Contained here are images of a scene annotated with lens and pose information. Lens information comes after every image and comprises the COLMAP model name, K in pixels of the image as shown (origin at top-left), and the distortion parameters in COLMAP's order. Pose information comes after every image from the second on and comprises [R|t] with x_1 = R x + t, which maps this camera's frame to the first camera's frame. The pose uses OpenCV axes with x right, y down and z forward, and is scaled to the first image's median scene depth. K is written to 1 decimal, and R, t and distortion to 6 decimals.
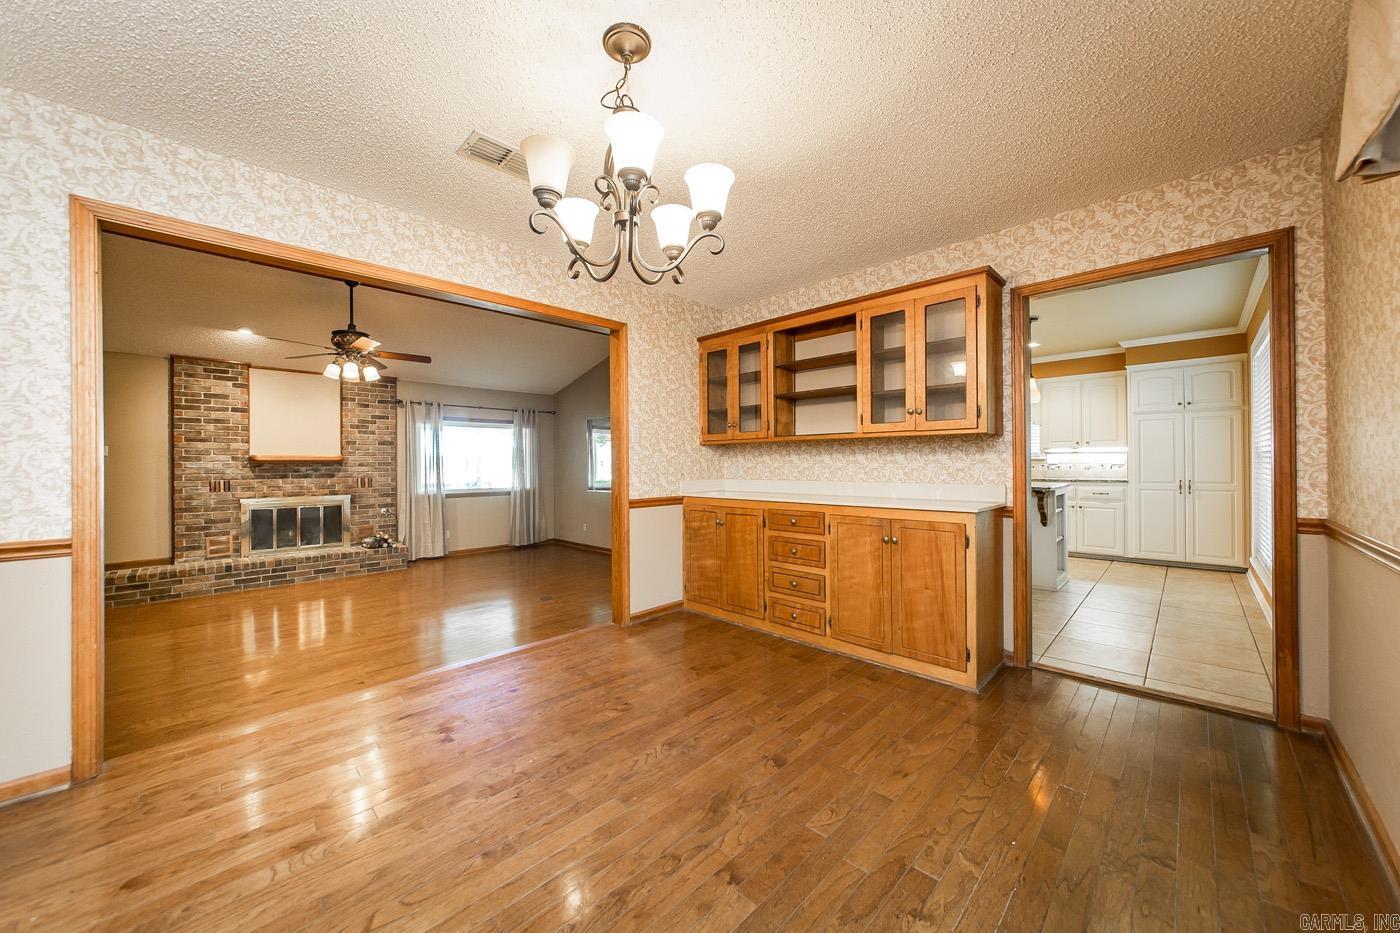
lens RADIAL K [[516.1, 0, 691.0], [0, 516.1, 460.9], [0, 0, 1]] dist [-0.002349, -0.000046]
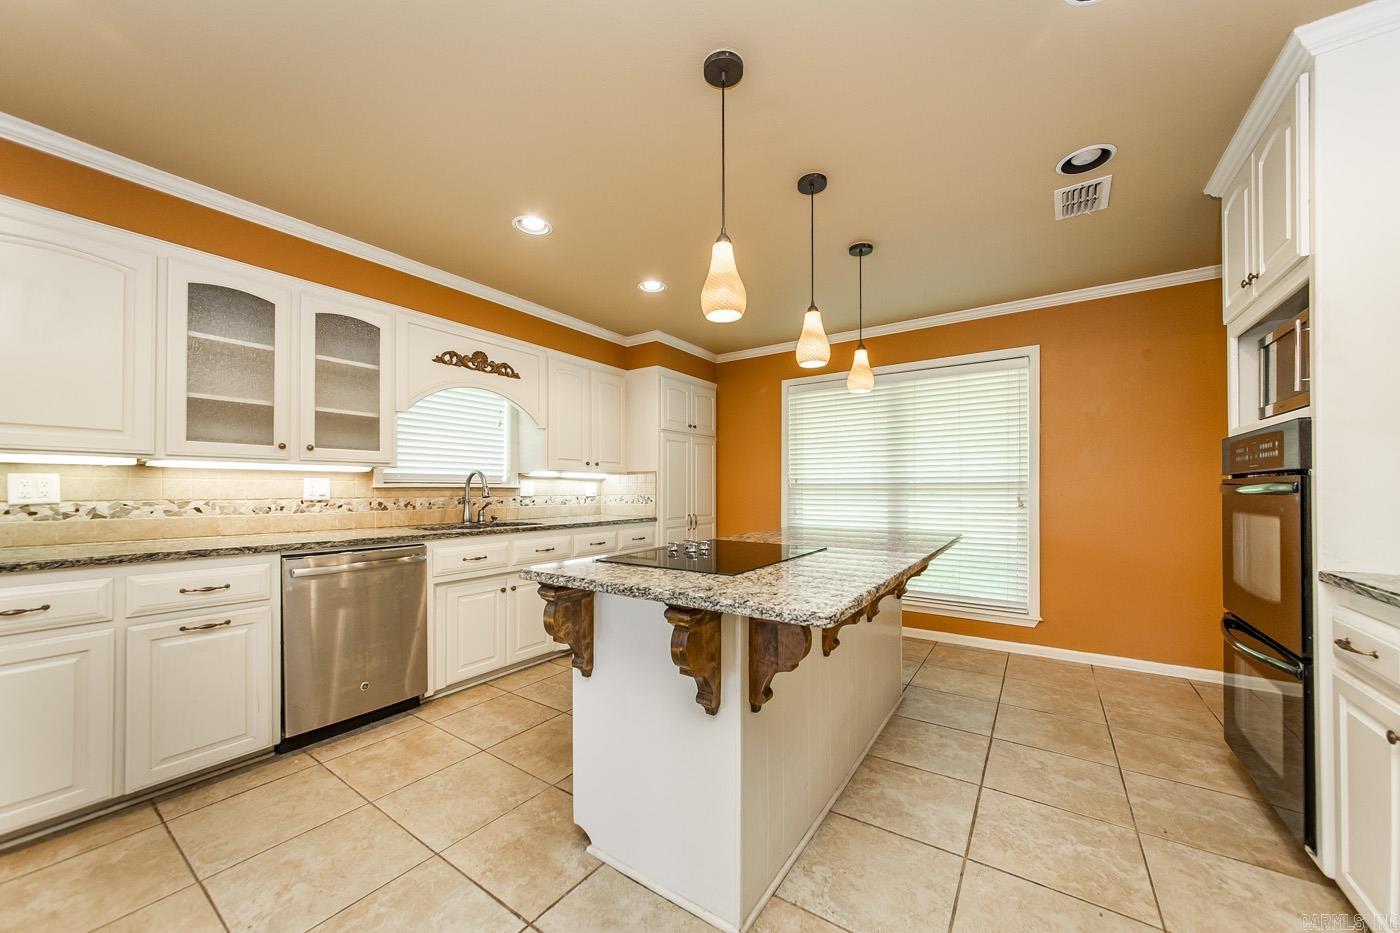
lens RADIAL K [[509.9, 0, 701.9], [0, 509.9, 485.8], [0, 0, 1]] dist [-0.001382, -0.000060]
pose [[-0.186930, 0.008610, 0.982336, 0.105933], [-0.011616, 0.999872, -0.010974, -0.001884], [-0.982305, -0.013463, -0.186806, 0.933073]]
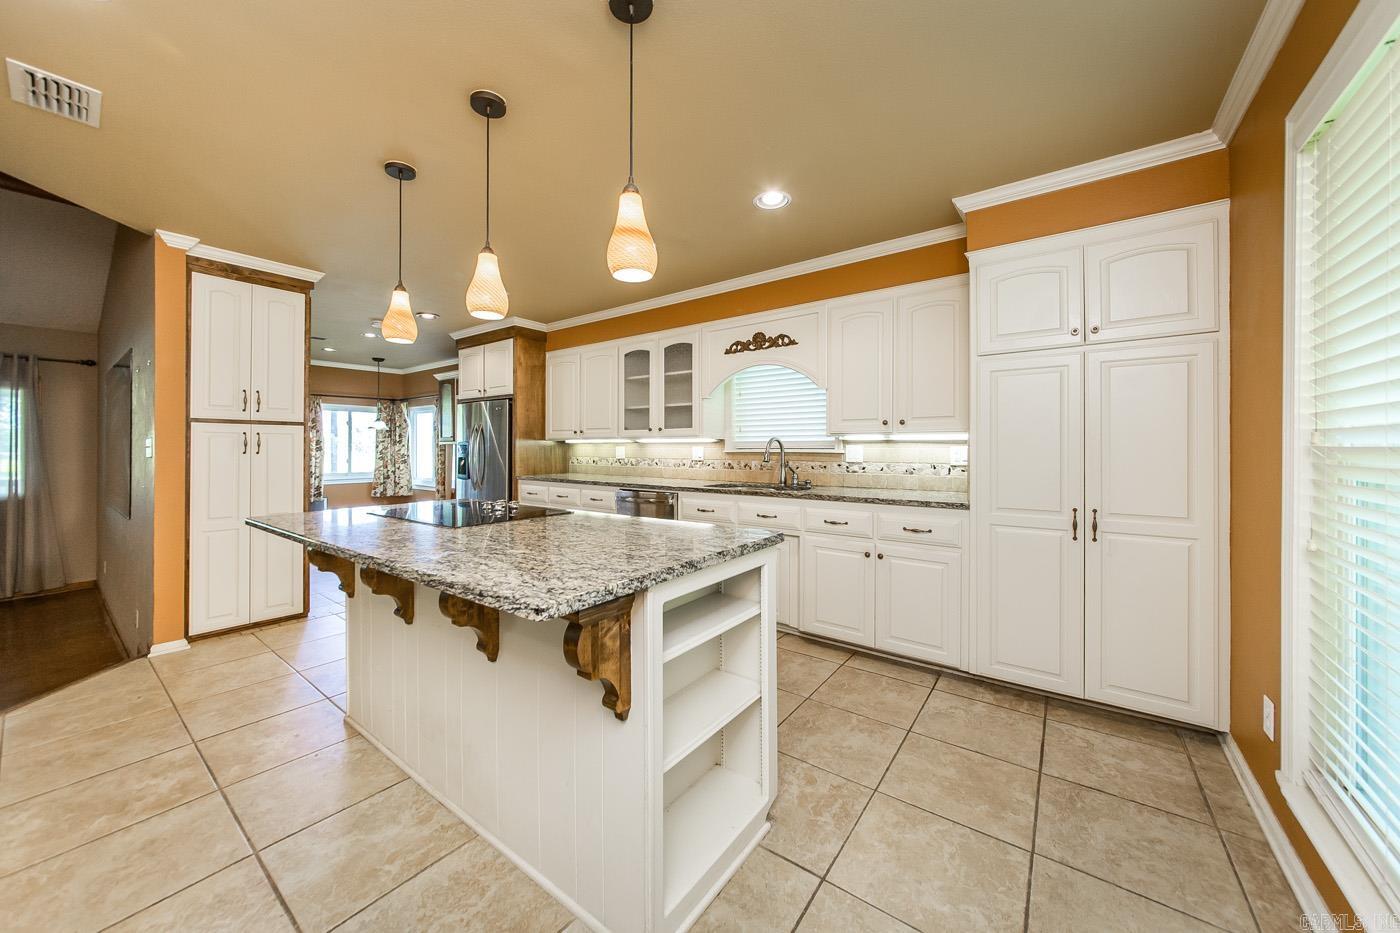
lens RADIAL K [[498.1, 0, 680.0], [0, 498.1, 443.5], [0, 0, 1]] dist [-0.000120, 0.000148]
pose [[0.992376, 0.008192, 0.122975, 0.476468], [-0.007913, 0.999965, -0.002761, -0.010895], [-0.122993, 0.001767, 0.992406, 0.523642]]
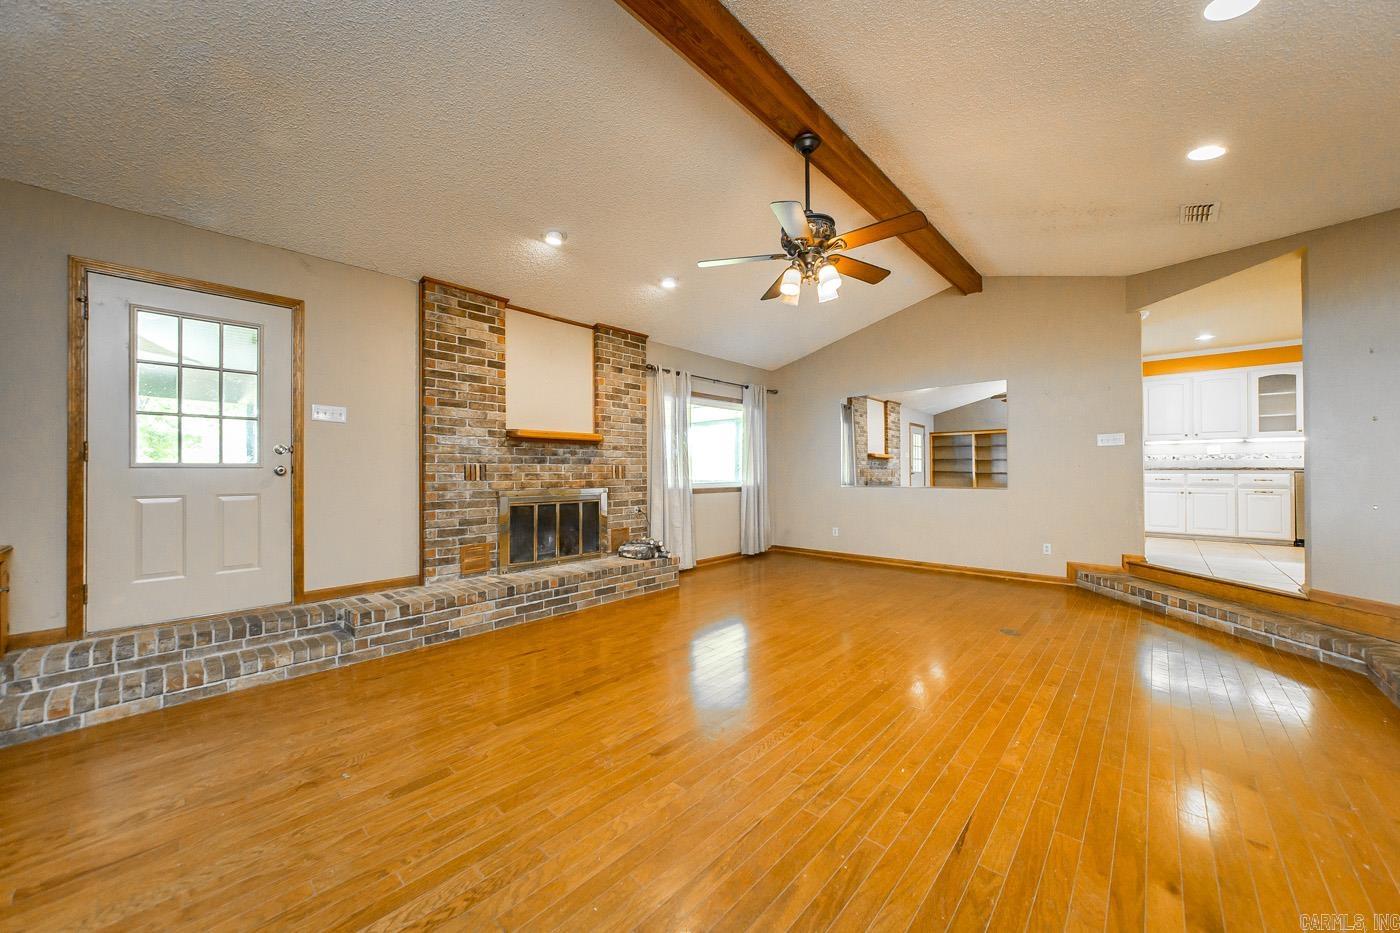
lens RADIAL K [[502.2, 0, 701.8], [0, 502.2, 467.3], [0, 0, 1]] dist [-0.000915, -0.000073]
pose [[0.998633, 0.004732, 0.052049, -0.626219], [-0.004596, 0.999986, -0.002735, 0.042125], [-0.052061, 0.002492, 0.998641, 0.296492]]
